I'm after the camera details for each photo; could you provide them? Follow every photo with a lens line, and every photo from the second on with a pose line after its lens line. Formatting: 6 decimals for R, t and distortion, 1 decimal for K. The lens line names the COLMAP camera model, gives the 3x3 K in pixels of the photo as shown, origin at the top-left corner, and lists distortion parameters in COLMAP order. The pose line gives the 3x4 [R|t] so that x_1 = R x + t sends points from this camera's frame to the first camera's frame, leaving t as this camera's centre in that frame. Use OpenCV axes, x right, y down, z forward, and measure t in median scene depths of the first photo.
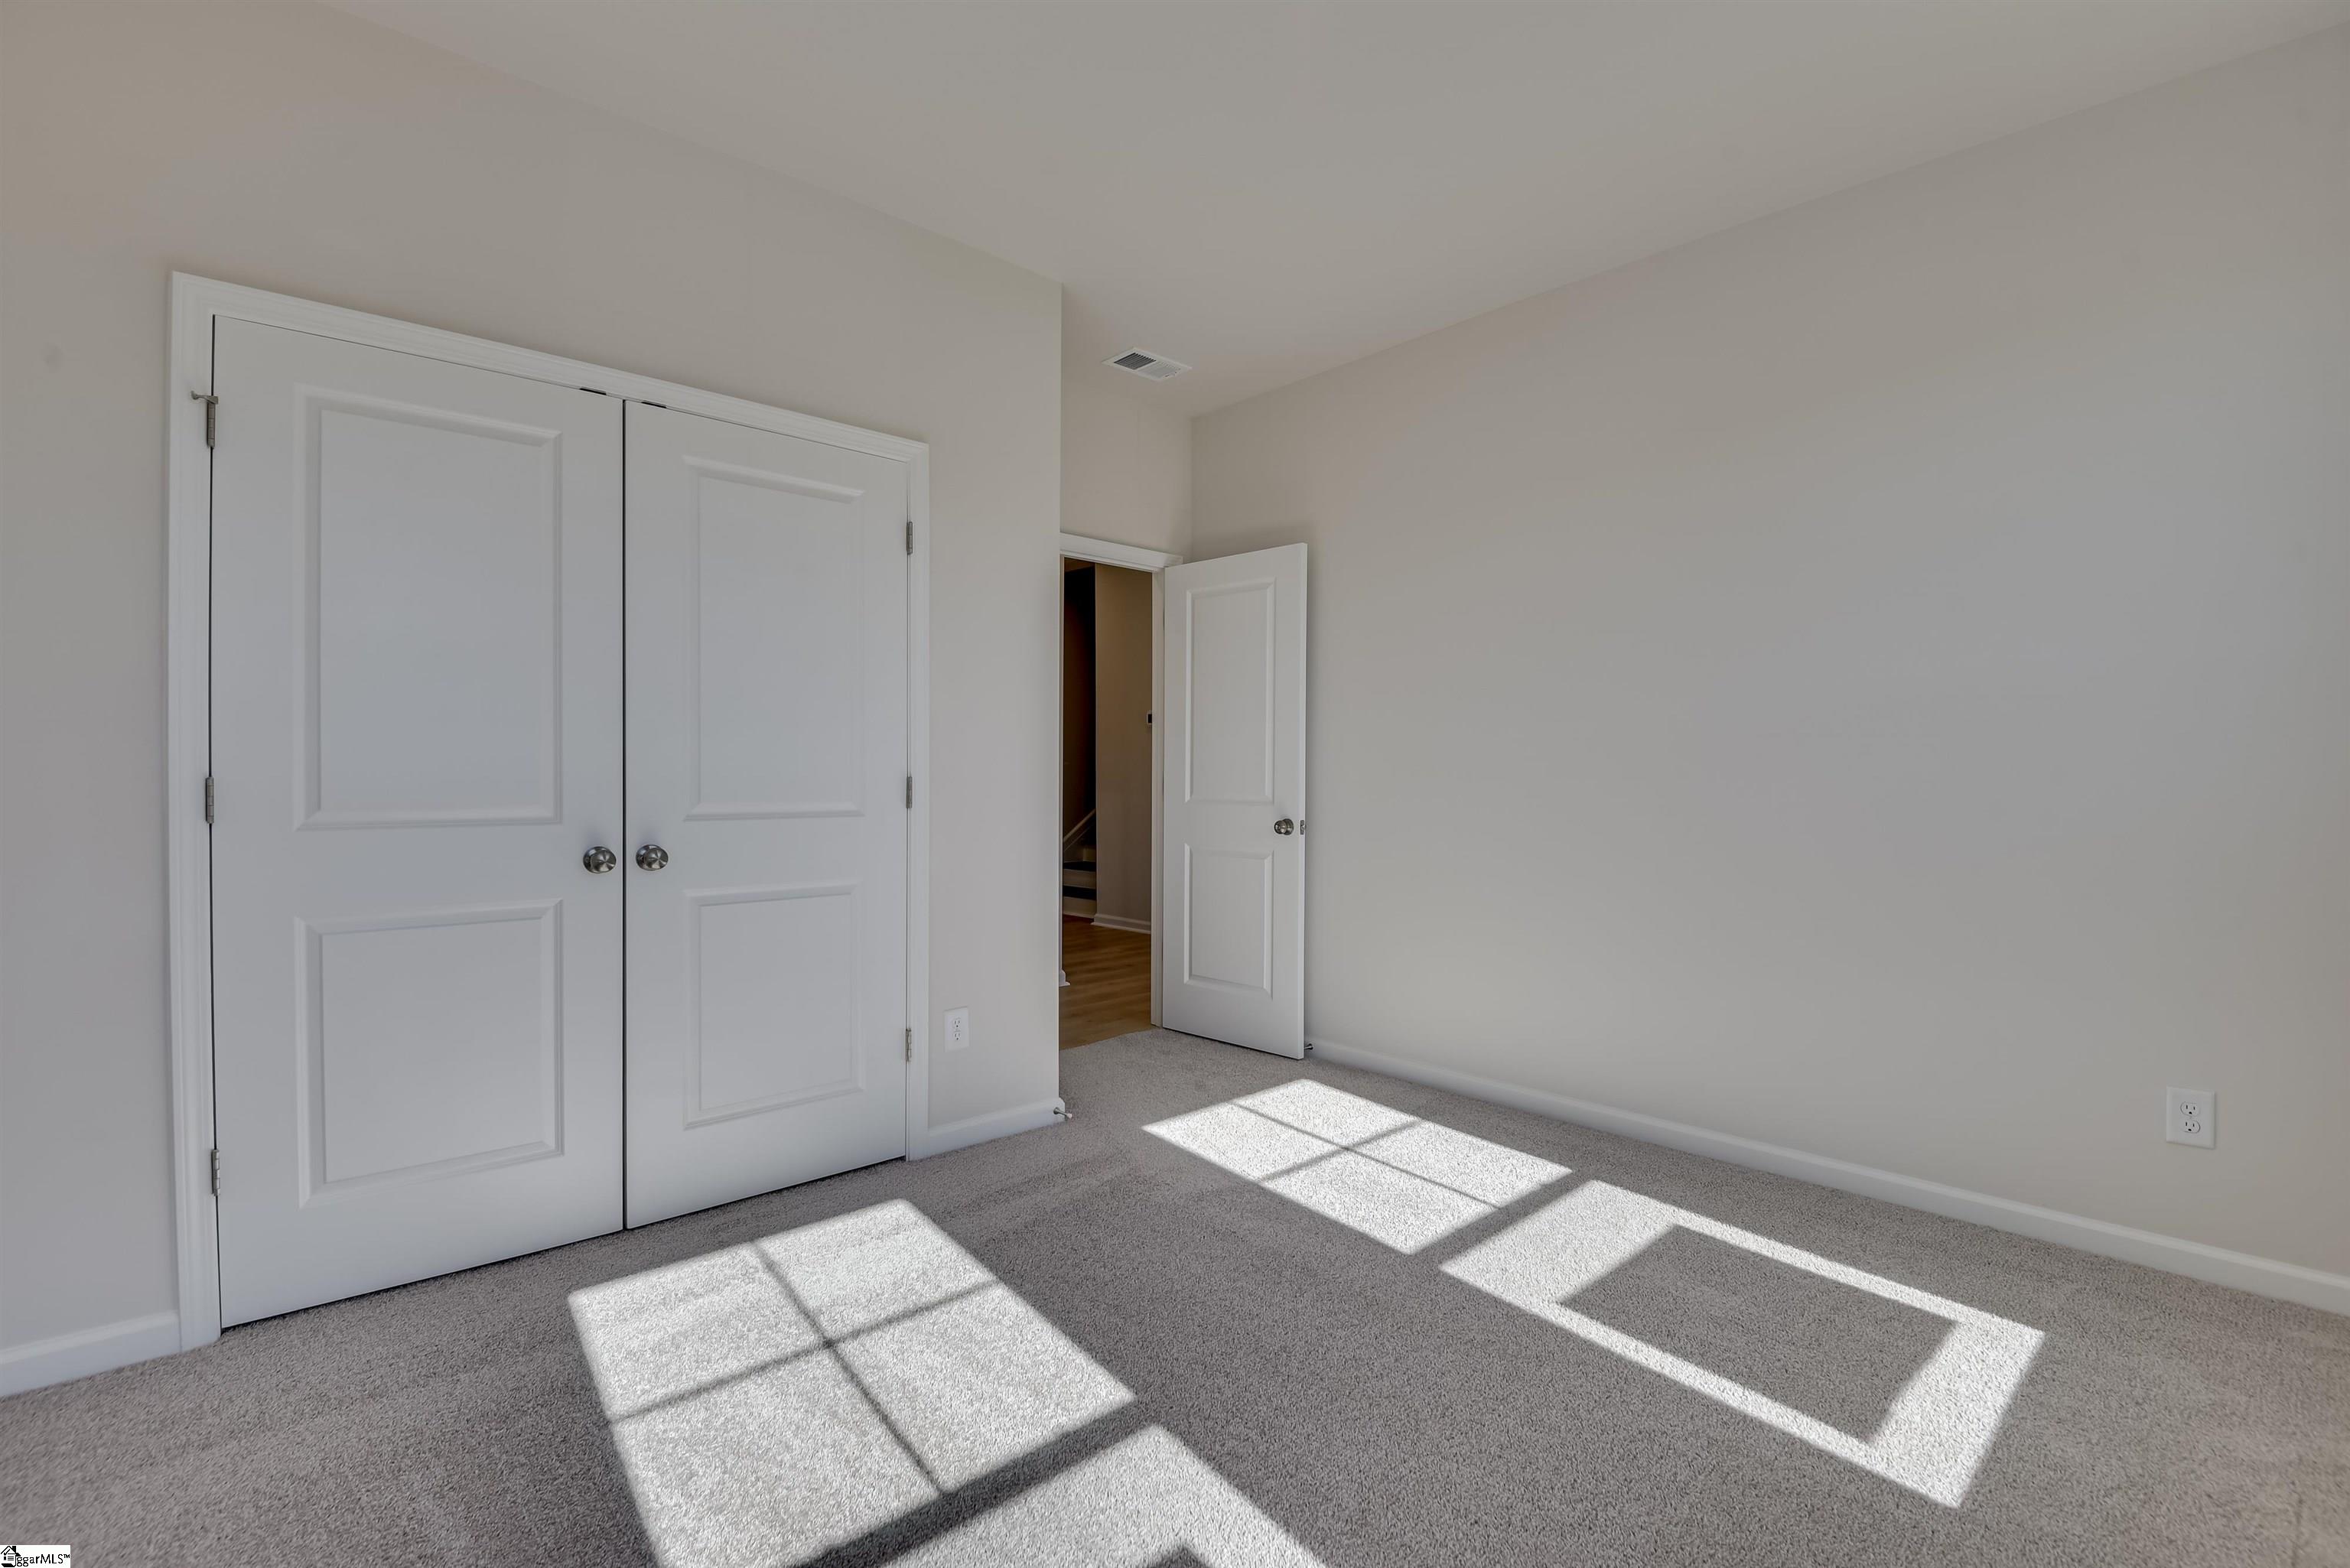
lens RADIAL K [[1079.5, 0, 1175.3], [0, 1079.5, 785.4], [0, 0, 1]] dist [-0.009626, -0.001471]
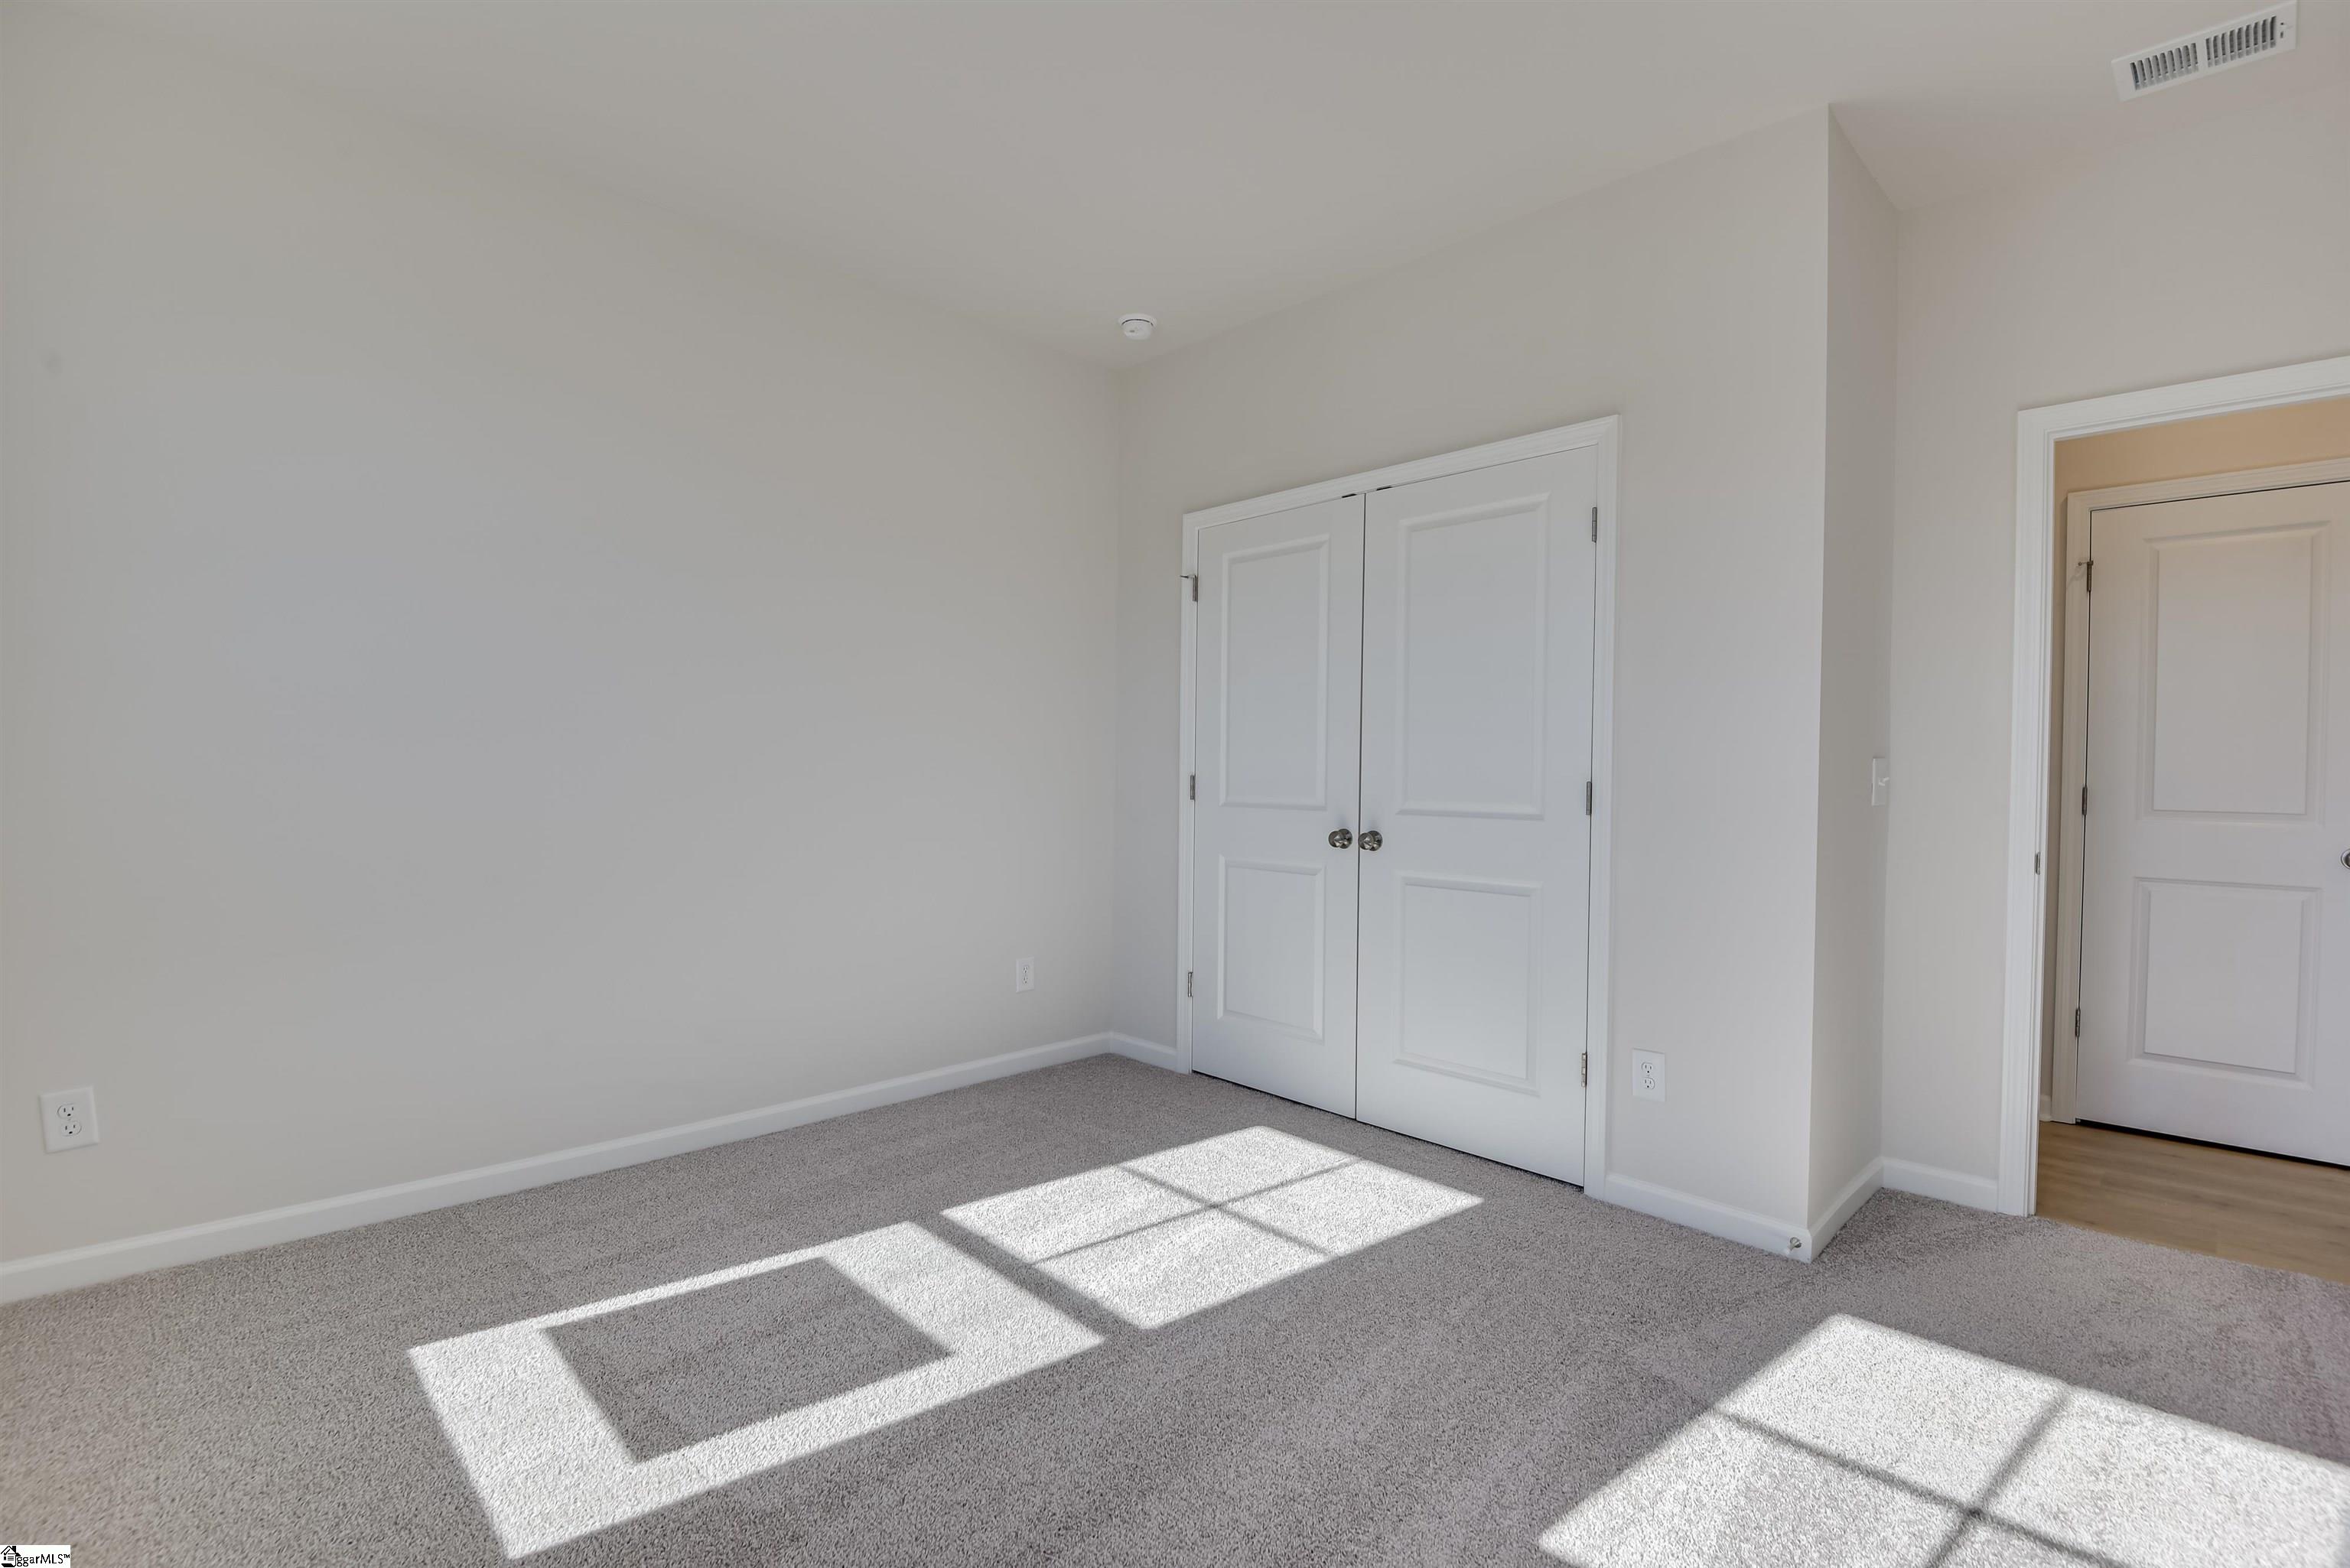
lens RADIAL K [[1079.5, 0, 1181.1], [0, 1079.5, 776.7], [0, 0, 1]] dist [-0.009626, -0.001471]
pose [[0.028771, 0.003832, -0.999579, 0.806004], [-0.024573, 0.999693, 0.003125, -0.008144], [0.999284, 0.024473, 0.028857, 0.736782]]
